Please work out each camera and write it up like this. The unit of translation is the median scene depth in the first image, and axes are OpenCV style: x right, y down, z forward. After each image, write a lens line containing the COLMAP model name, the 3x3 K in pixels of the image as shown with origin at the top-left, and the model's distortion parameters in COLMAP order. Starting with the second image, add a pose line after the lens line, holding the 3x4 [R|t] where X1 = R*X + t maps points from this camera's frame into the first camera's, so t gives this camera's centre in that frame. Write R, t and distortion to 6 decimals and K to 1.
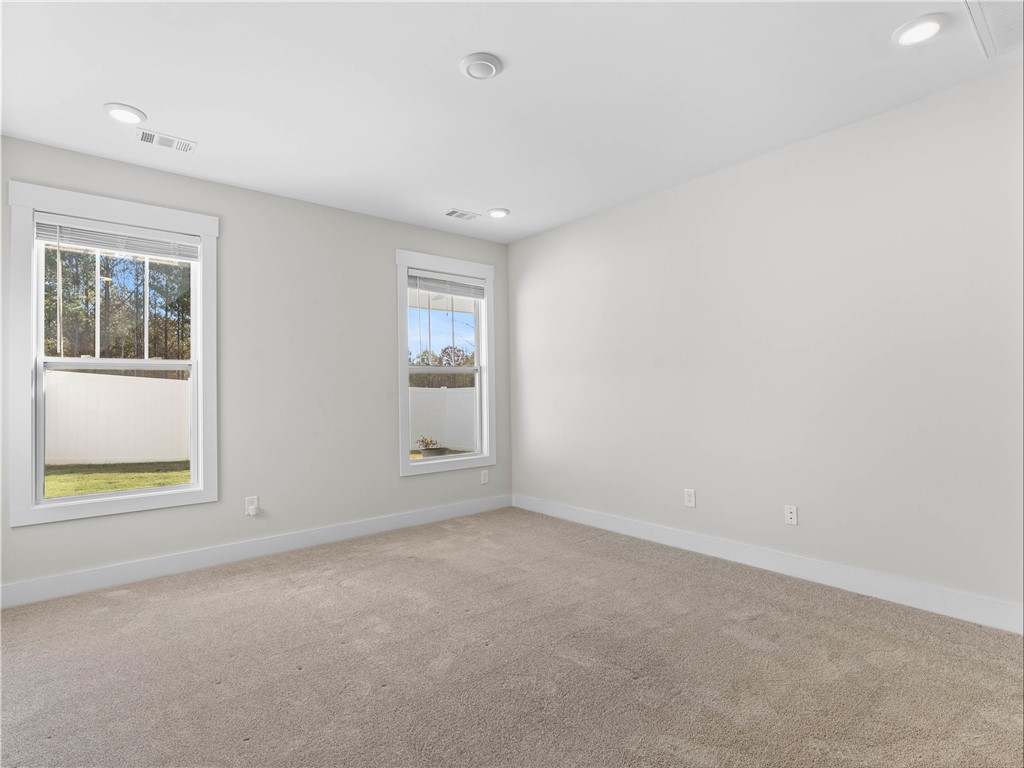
lens RADIAL K [[523.1, 0, 510.6], [0, 523.1, 380.3], [0, 0, 1]] dist [0.001765, 0.000239]
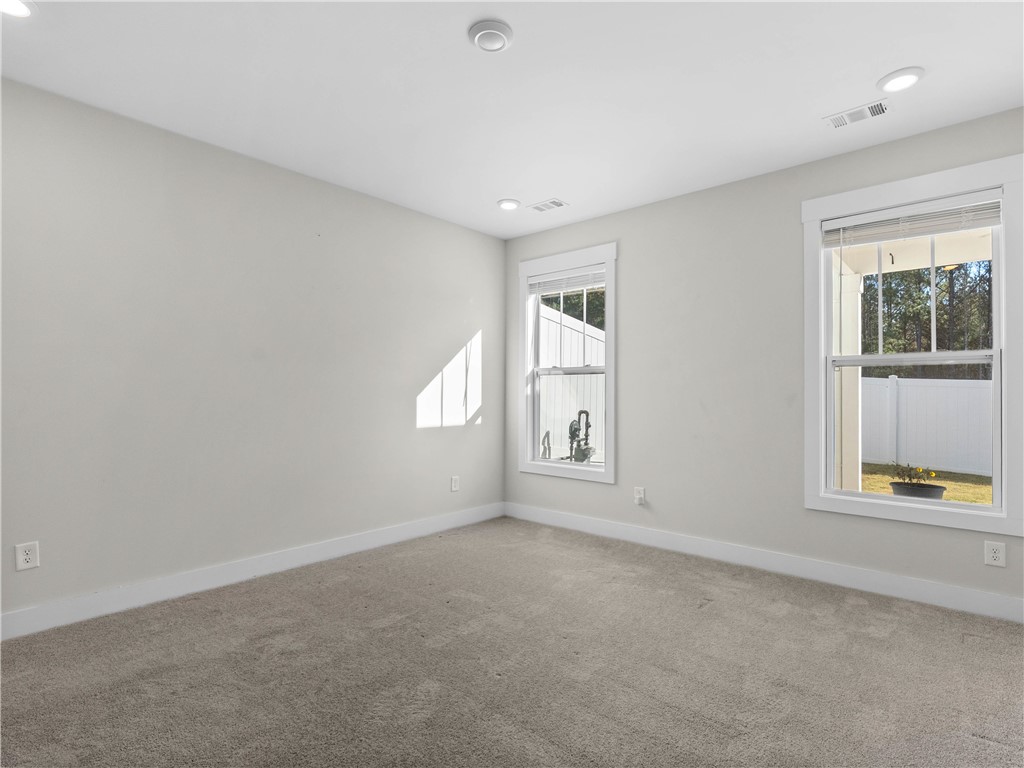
lens RADIAL K [[523.1, 0, 511.0], [0, 523.1, 390.1], [0, 0, 1]] dist [0.001765, 0.000239]
pose [[0.161196, 0.011245, -0.986858, 0.507582], [0.018047, 0.999734, 0.014340, -0.002311], [0.986757, -0.020121, 0.160950, 0.525861]]
